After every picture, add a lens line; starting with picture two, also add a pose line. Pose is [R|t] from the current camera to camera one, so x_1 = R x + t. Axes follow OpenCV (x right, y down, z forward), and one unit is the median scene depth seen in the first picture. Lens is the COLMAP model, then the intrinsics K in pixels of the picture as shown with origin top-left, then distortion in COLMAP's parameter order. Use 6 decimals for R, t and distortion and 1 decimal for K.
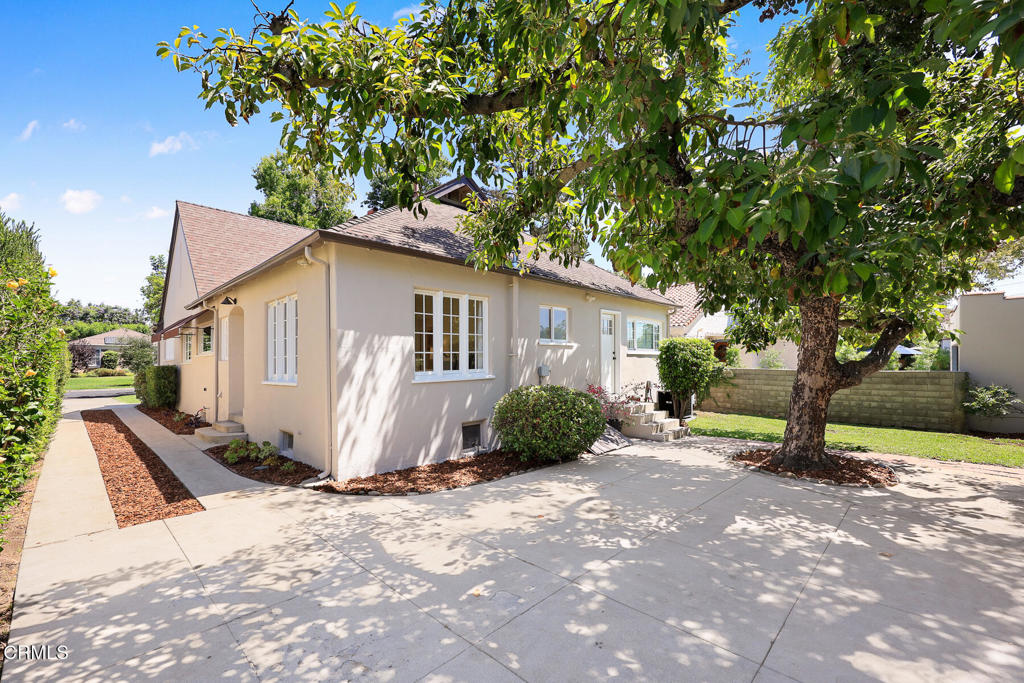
lens RADIAL K [[422.1, 0, 489.2], [0, 422.1, 369.2], [0, 0, 1]] dist [0.004174, 0.000749]
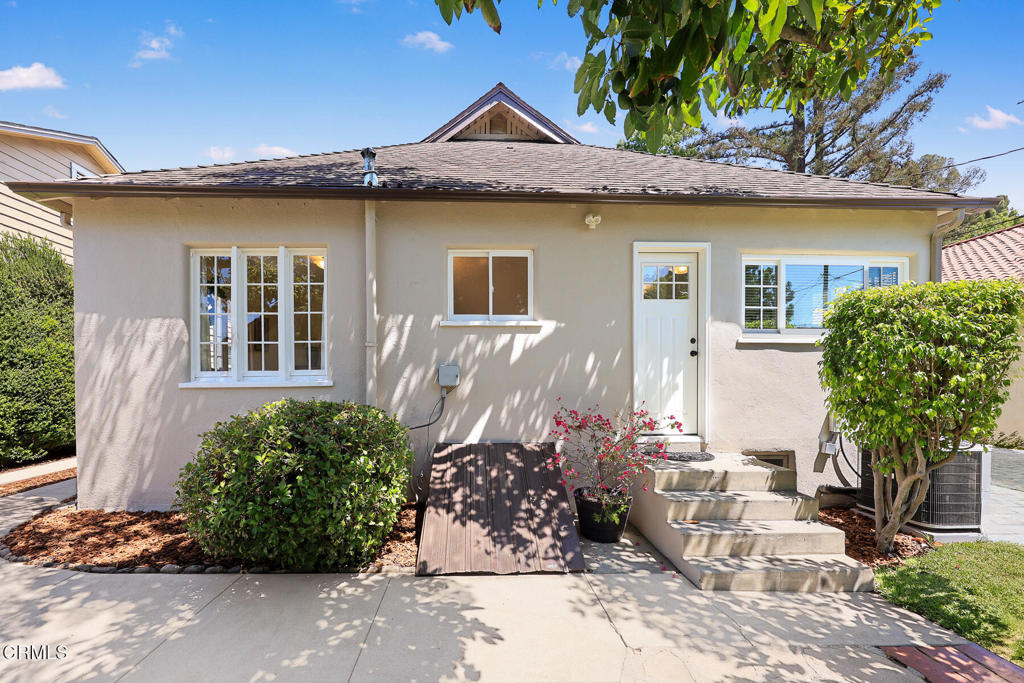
lens RADIAL K [[422.1, 0, 526.0], [0, 422.1, 385.0], [0, 0, 1]] dist [0.004174, 0.000749]
pose [[0.756691, 0.023666, -0.653344, 0.500310], [-0.020978, 0.999709, 0.011916, 0.006475], [0.653436, 0.004689, 0.756967, 0.620081]]
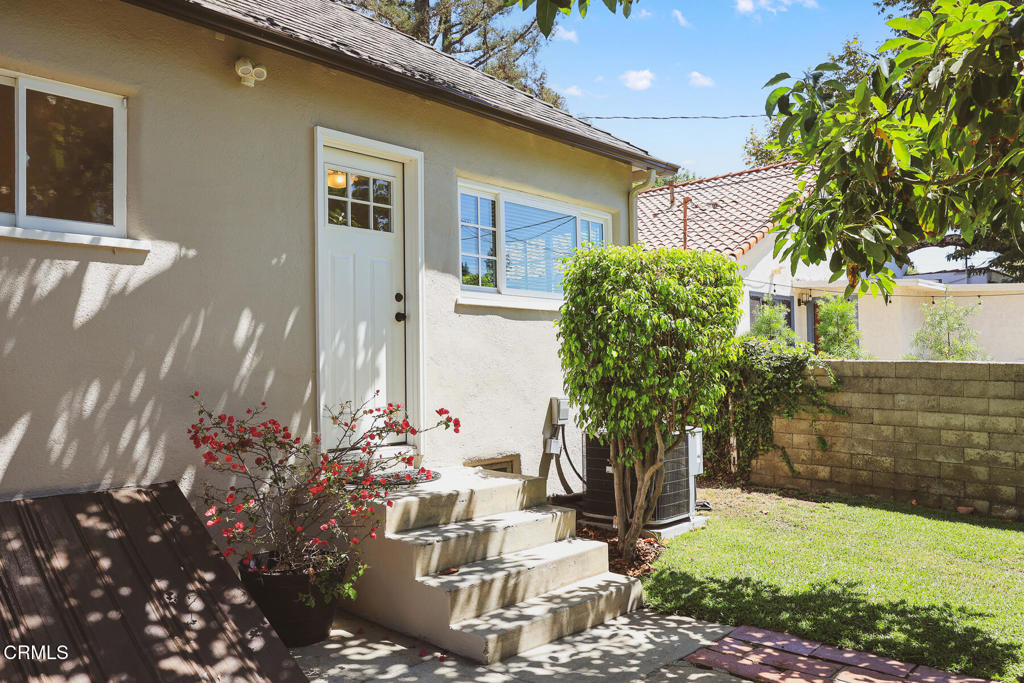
lens RADIAL K [[756.9, 0, 516.0], [0, 756.9, 340.4], [0, 0, 1]] dist [0.013217, 0.000980]
pose [[0.998068, 0.007347, 0.061691, 0.381780], [-0.004391, 0.998842, -0.047912, 0.015510], [-0.061971, 0.047548, 0.996945, 0.551862]]
